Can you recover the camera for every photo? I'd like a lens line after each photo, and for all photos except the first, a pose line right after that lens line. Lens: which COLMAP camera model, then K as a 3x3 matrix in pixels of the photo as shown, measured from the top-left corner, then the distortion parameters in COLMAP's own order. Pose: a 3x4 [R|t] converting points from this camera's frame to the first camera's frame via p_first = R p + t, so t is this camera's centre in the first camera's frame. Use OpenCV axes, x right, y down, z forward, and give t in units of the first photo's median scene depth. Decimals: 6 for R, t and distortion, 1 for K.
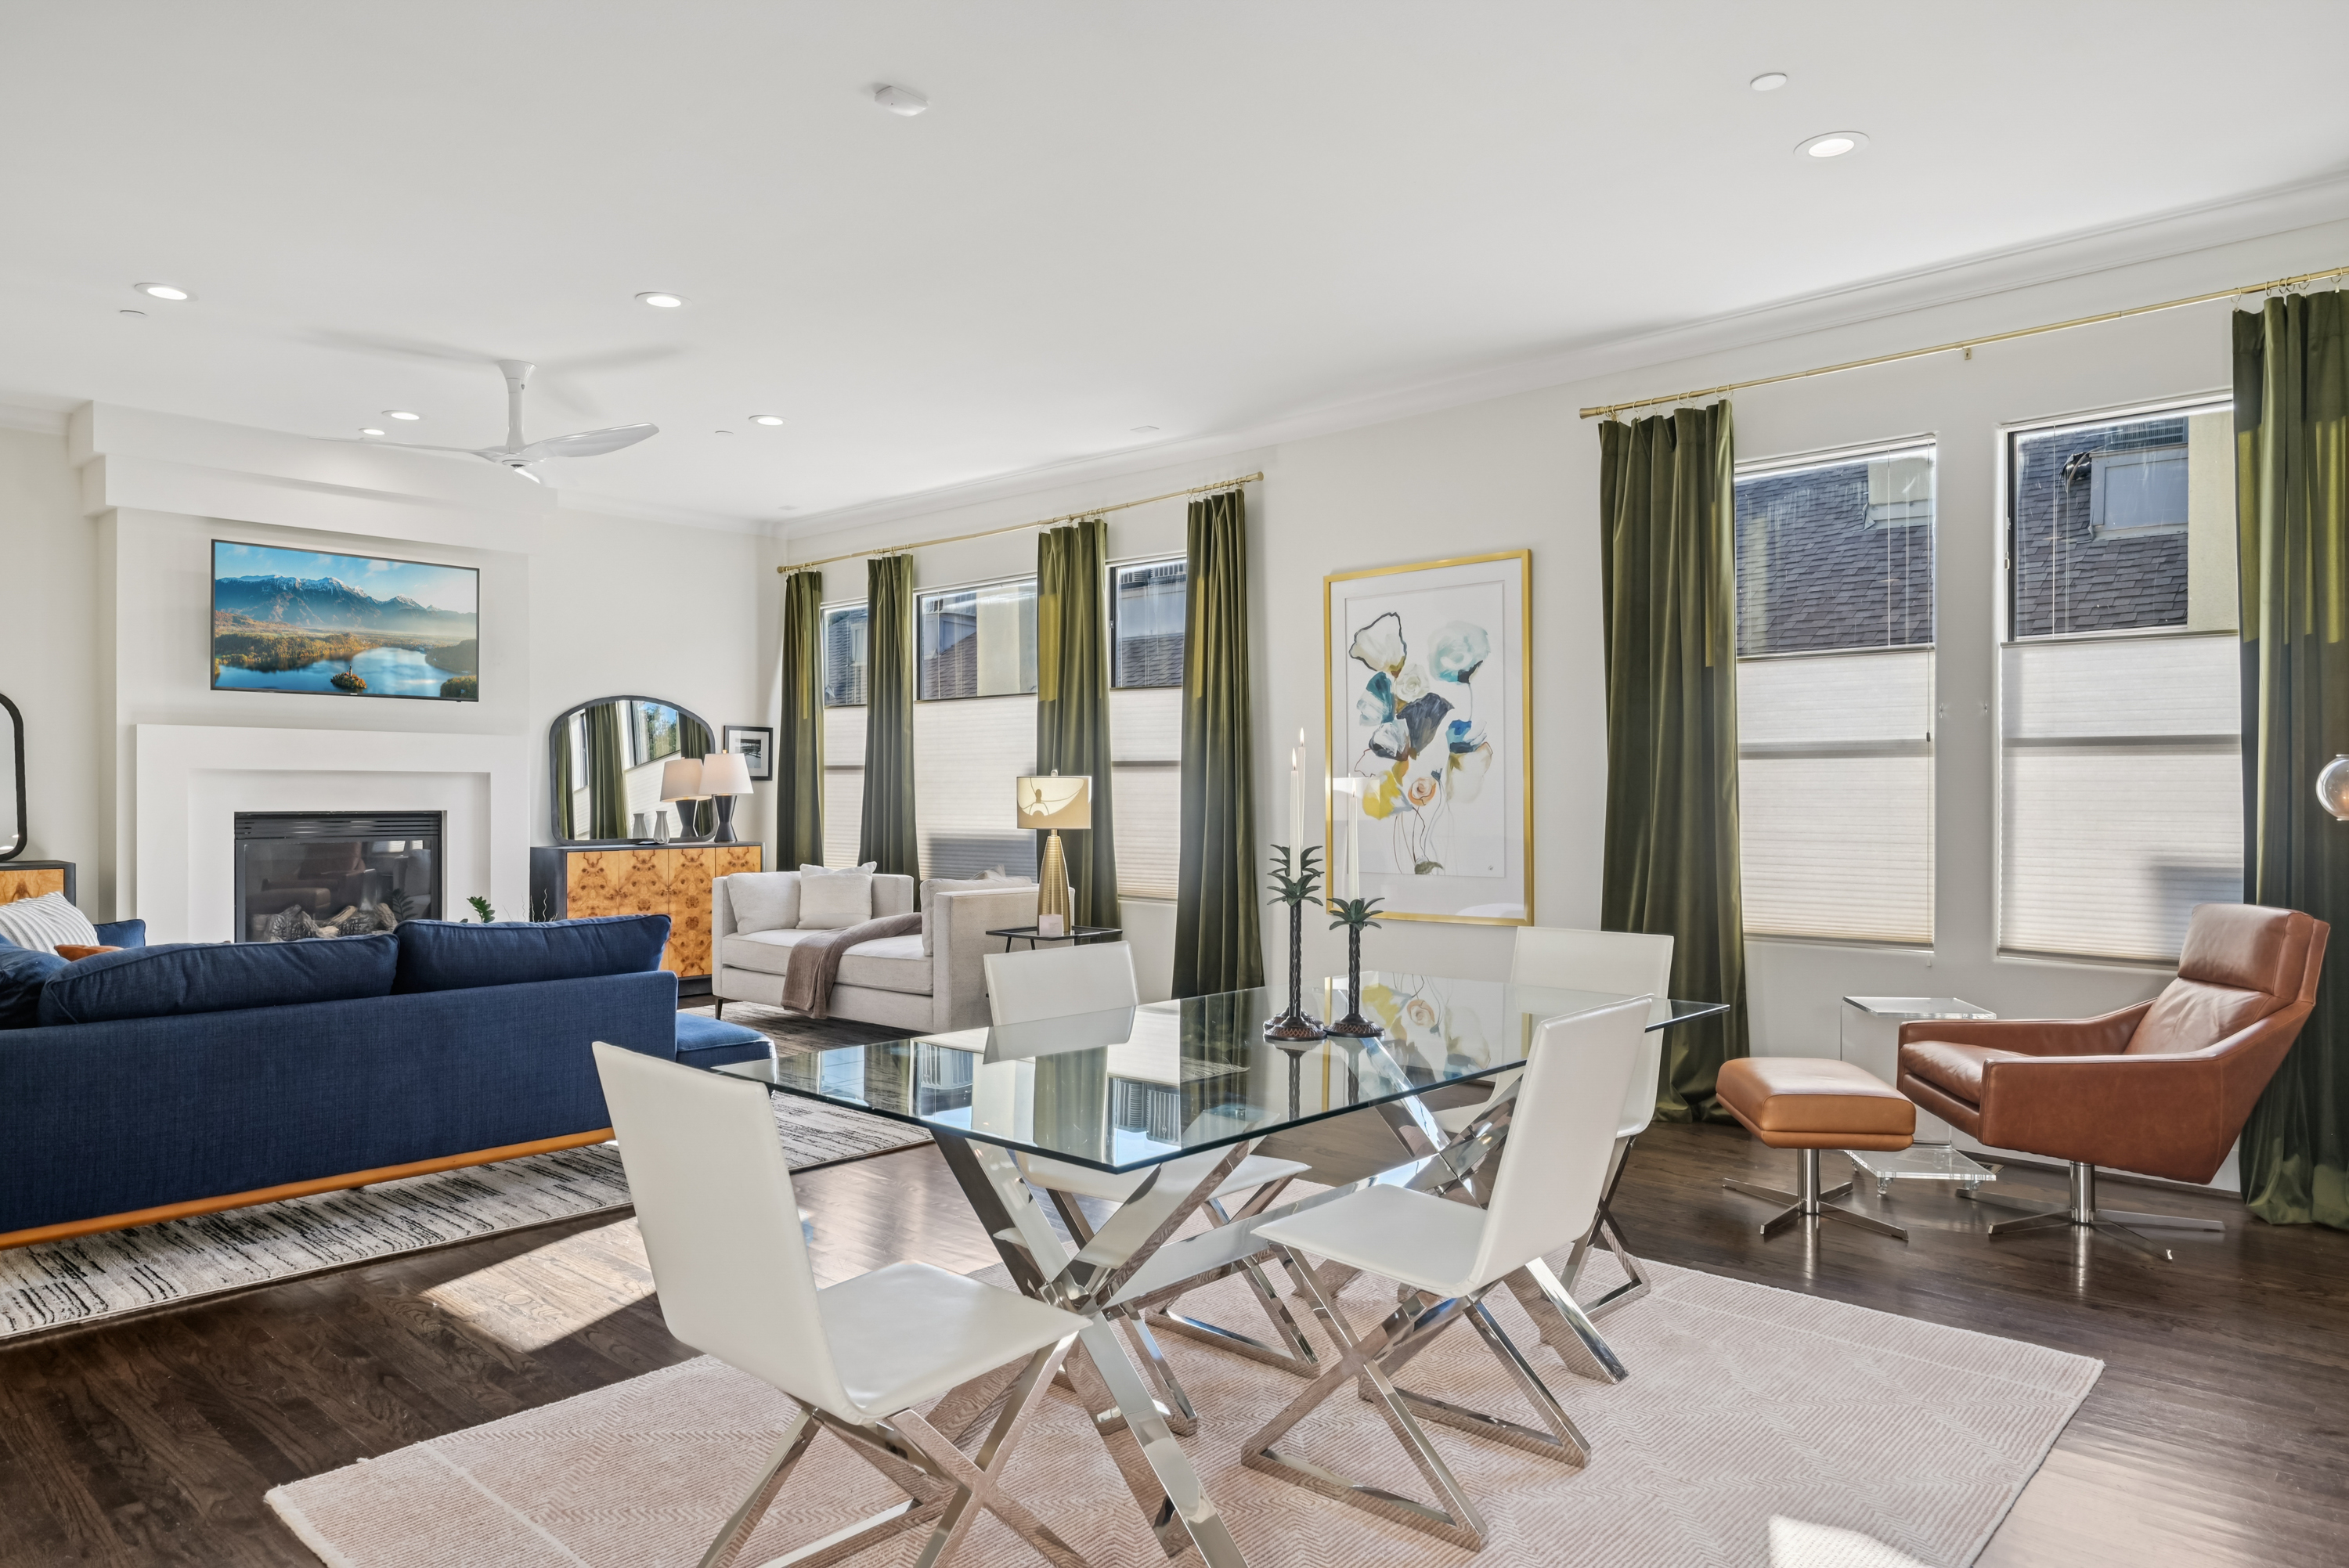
lens RADIAL K [[1460.2, 0, 1174.5], [0, 1460.2, 784.0], [0, 0, 1]] dist [-0.003129, -0.000636]
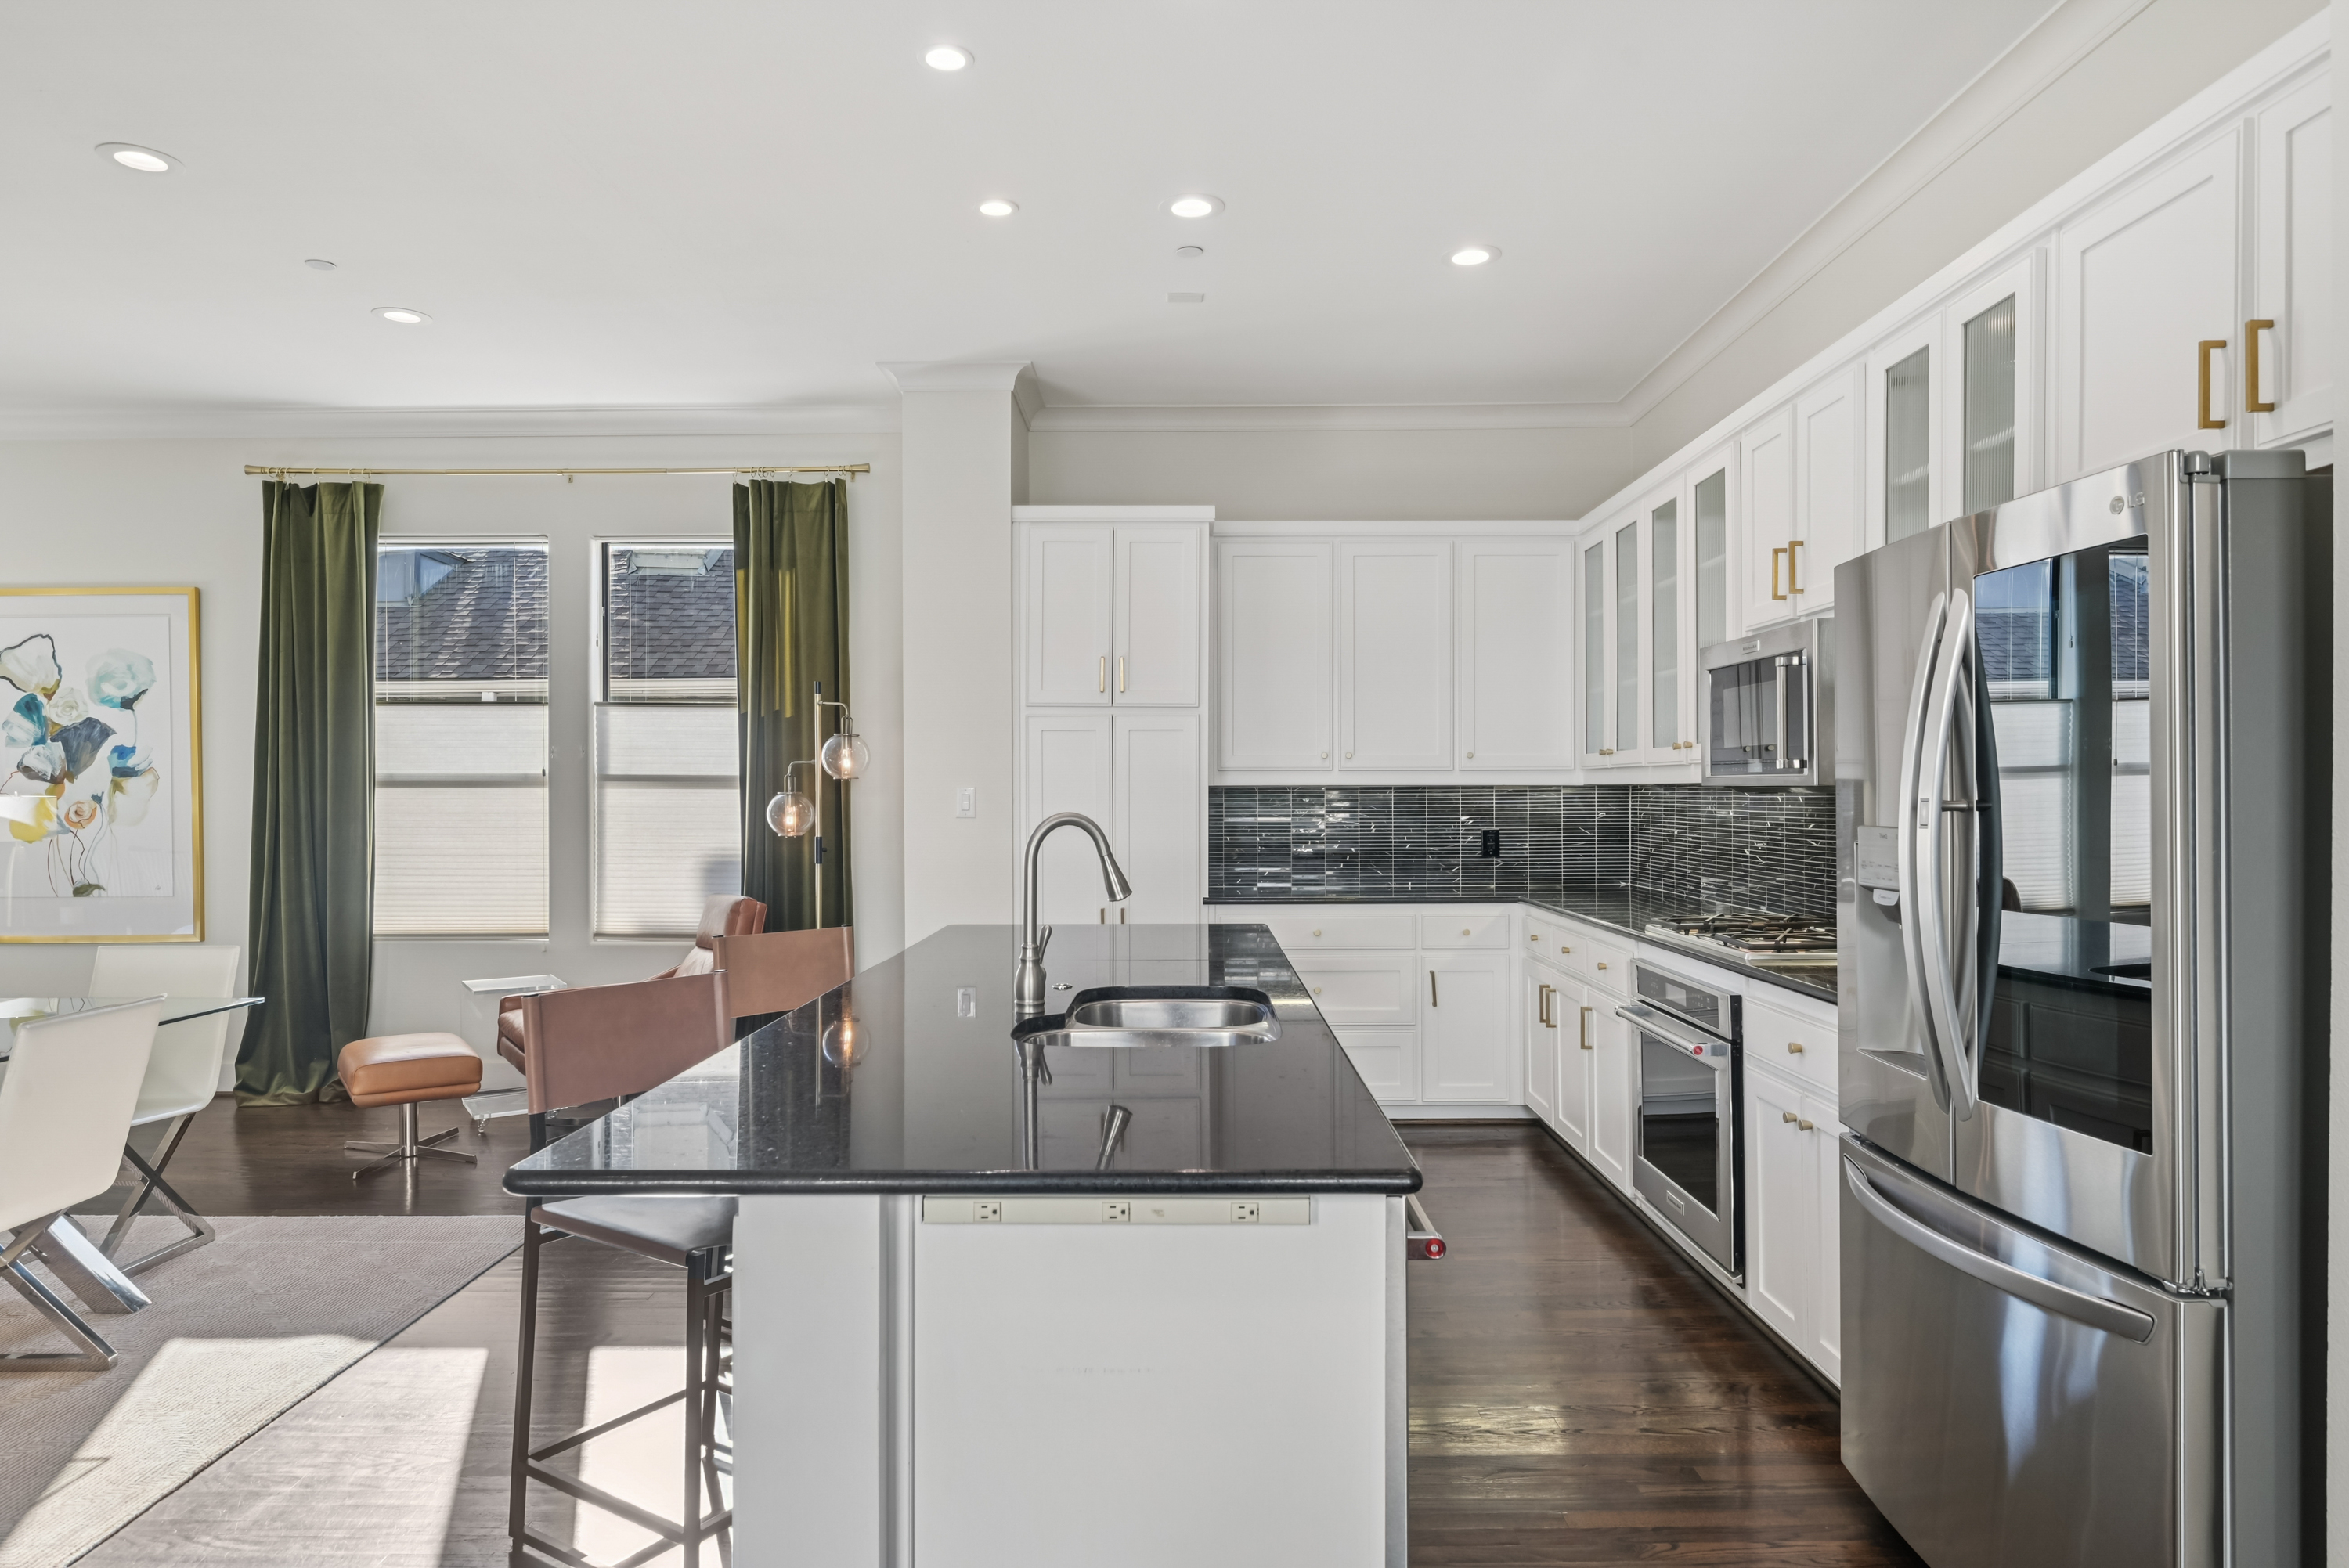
lens RADIAL K [[1420.1, 0, 1173.8], [0, 1420.1, 795.5], [0, 0, 1]] dist [0.002613, 0.001539]
pose [[0.744322, -0.003401, 0.667812, 0.077994], [-0.004203, 0.999943, 0.009778, -0.021704], [-0.667807, -0.010084, 0.744266, -0.244530]]
